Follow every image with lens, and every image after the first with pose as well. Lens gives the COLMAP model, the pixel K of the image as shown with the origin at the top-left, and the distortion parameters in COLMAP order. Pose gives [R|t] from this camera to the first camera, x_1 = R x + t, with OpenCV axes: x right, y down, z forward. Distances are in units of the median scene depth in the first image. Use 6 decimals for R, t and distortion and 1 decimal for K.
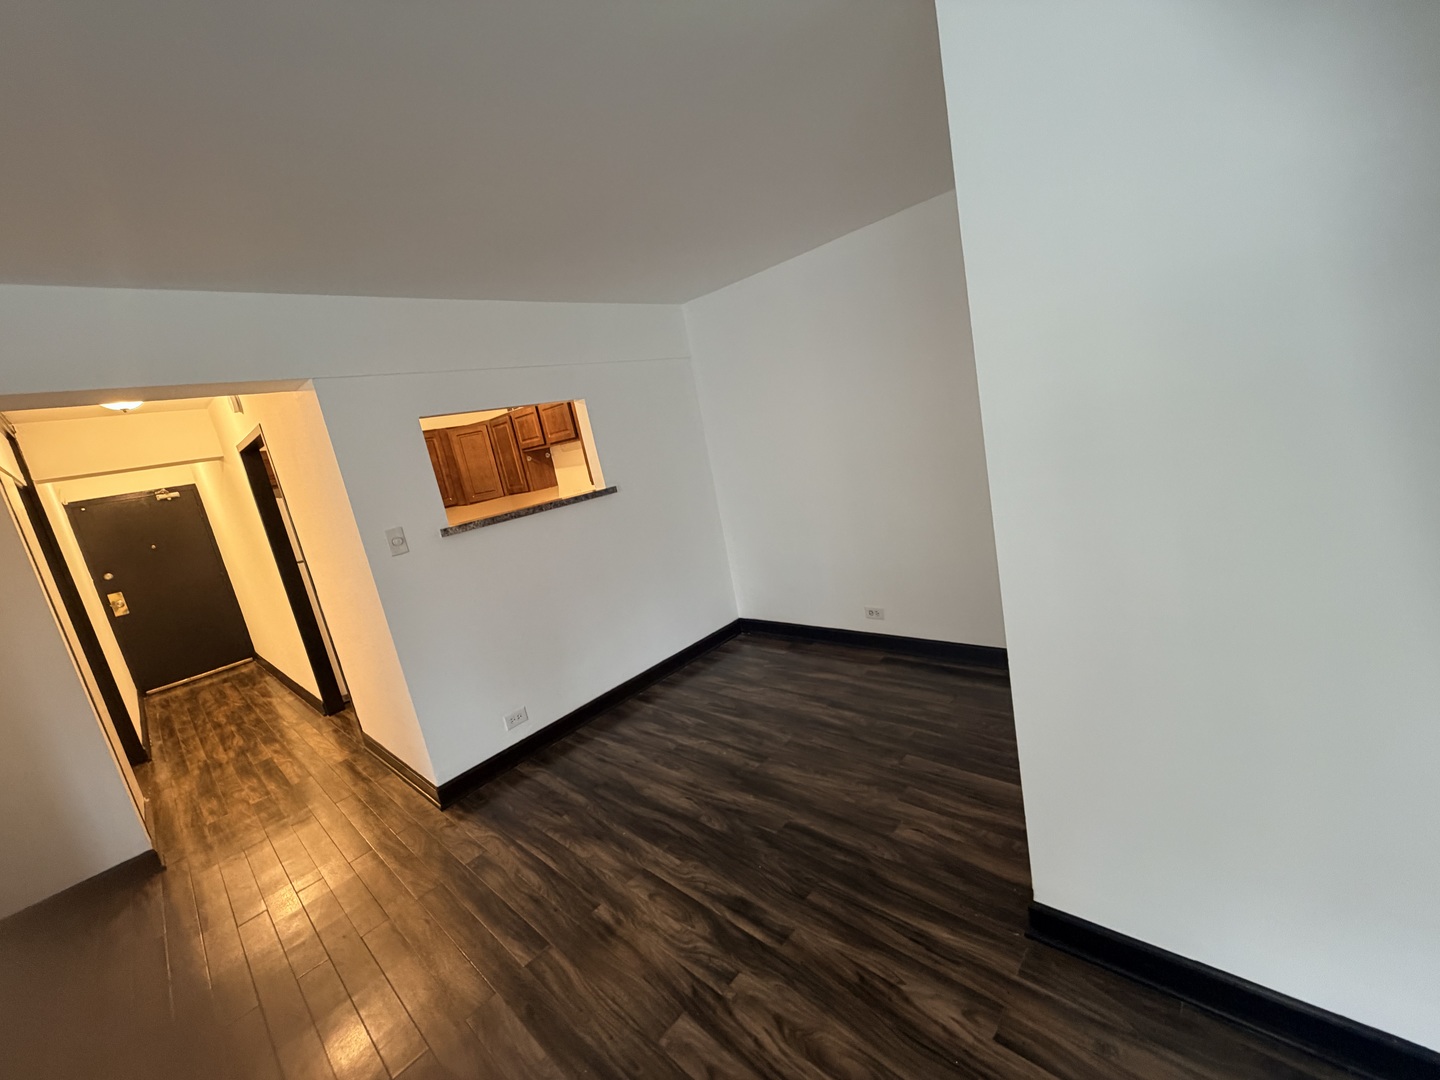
lens RADIAL K [[576.6, 0, 714.0], [0, 576.6, 534.8], [0, 0, 1]] dist [0.000426, 0.000071]
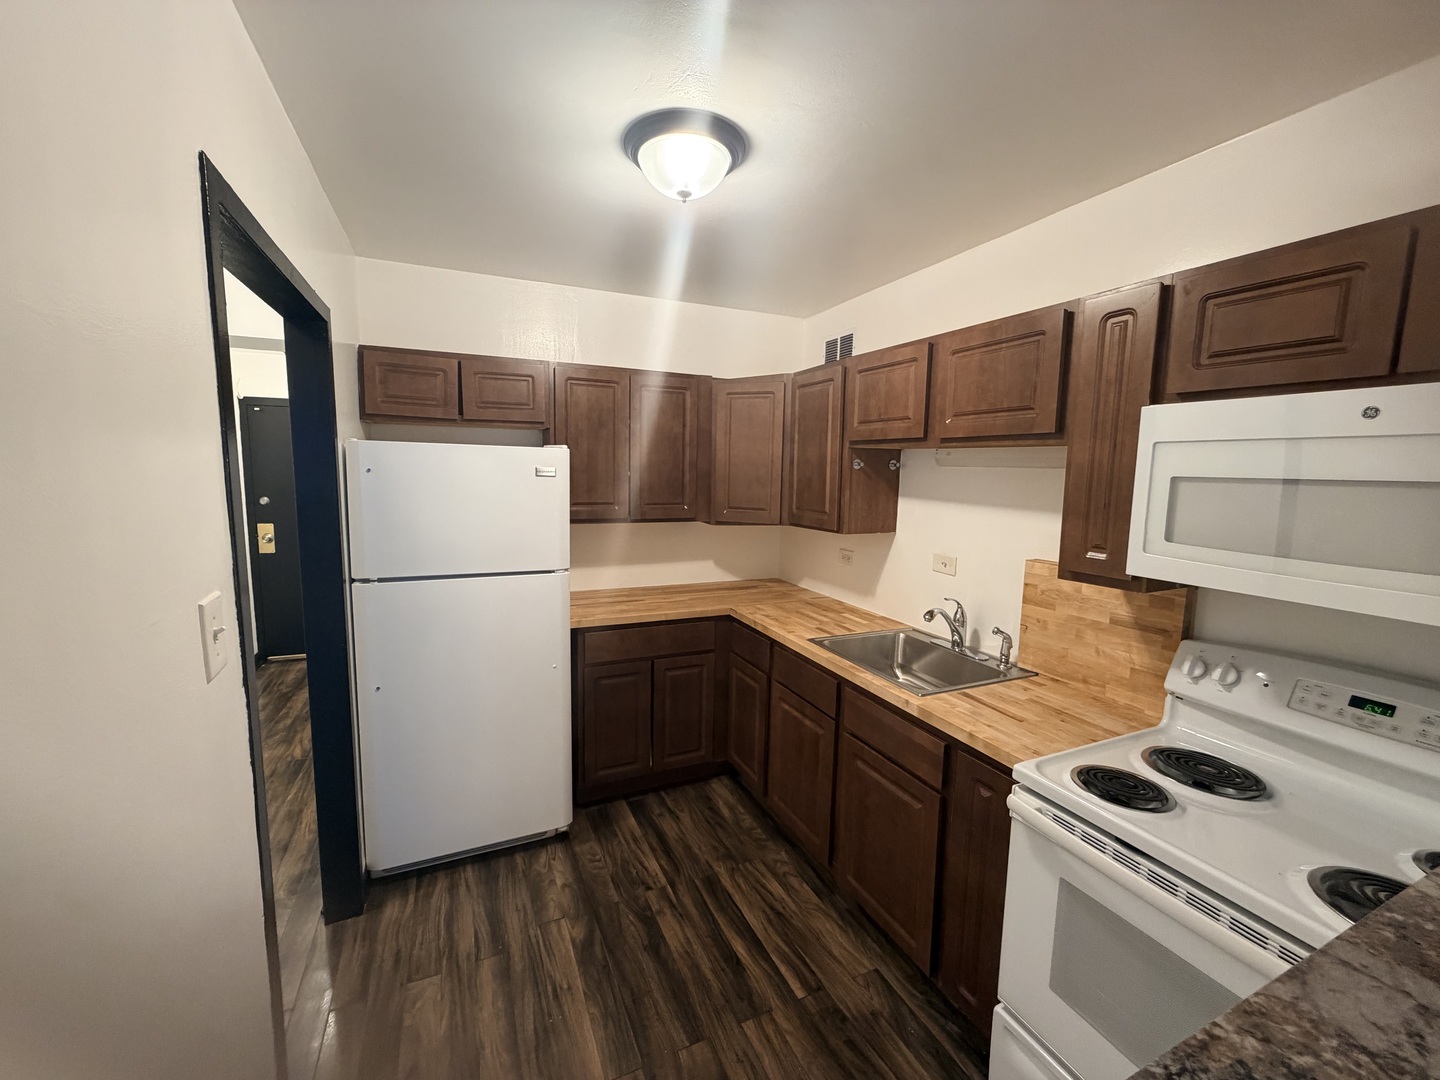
lens RADIAL K [[576.6, 0, 714.0], [0, 576.6, 534.8], [0, 0, 1]] dist [0.000426, 0.000071]
pose [[0.904734, 0.246851, -0.347161, -0.249149], [-0.256257, 0.966415, 0.019346, -0.056192], [0.340277, 0.071459, 0.937606, 0.527387]]
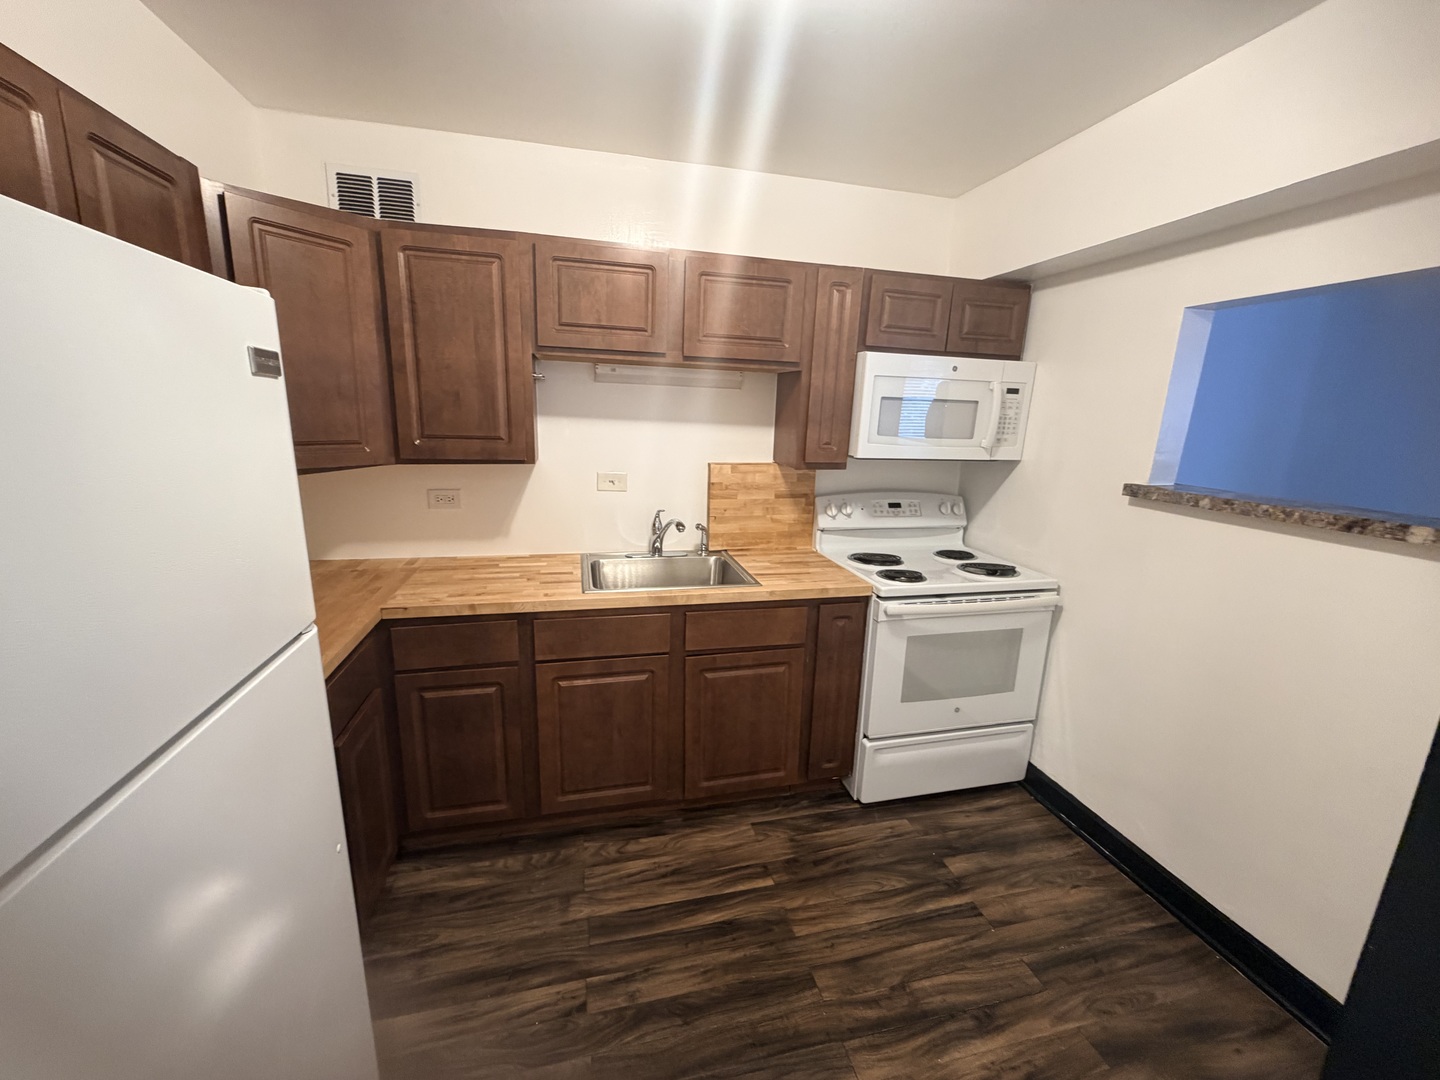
lens RADIAL K [[576.6, 0, 714.0], [0, 576.6, 534.8], [0, 0, 1]] dist [0.000426, 0.000071]
pose [[0.531908, 0.025728, 0.846411, -0.570500], [0.014691, 0.999108, -0.039601, -0.011476], [-0.846674, 0.033499, 0.531056, 0.698826]]
